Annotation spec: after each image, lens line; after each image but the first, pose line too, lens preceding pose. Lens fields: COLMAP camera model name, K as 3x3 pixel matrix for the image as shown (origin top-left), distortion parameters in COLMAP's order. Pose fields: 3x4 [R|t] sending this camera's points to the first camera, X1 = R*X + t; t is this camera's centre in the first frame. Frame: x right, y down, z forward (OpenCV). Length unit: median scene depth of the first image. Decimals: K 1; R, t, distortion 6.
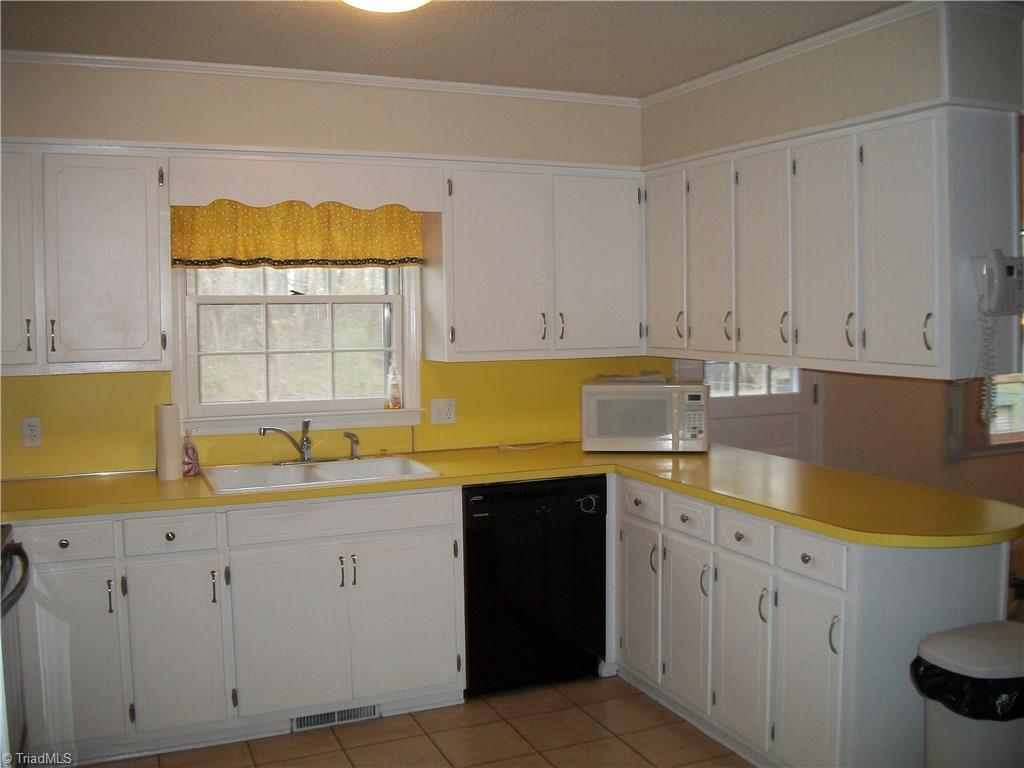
lens RADIAL K [[953.5, 0, 511.2], [0, 953.5, 417.6], [0, 0, 1]] dist [-0.017157, -0.008770]
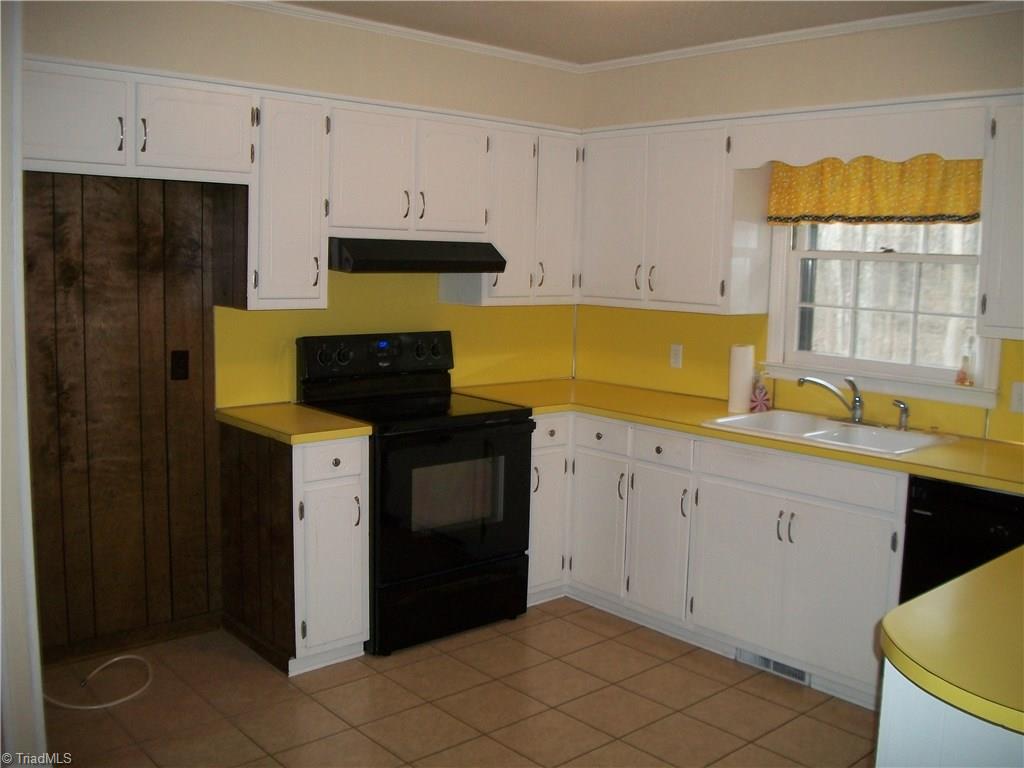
lens RADIAL K [[1002.6, 0, 512.0], [0, 1002.6, 384.0], [0, 0, 1]] dist [-0.146513, 0.000240]
pose [[0.306177, 0.138543, -0.941839, 0.627073], [-0.126507, 0.986500, 0.103987, -0.053004], [0.943532, 0.087310, 0.319570, 0.344861]]
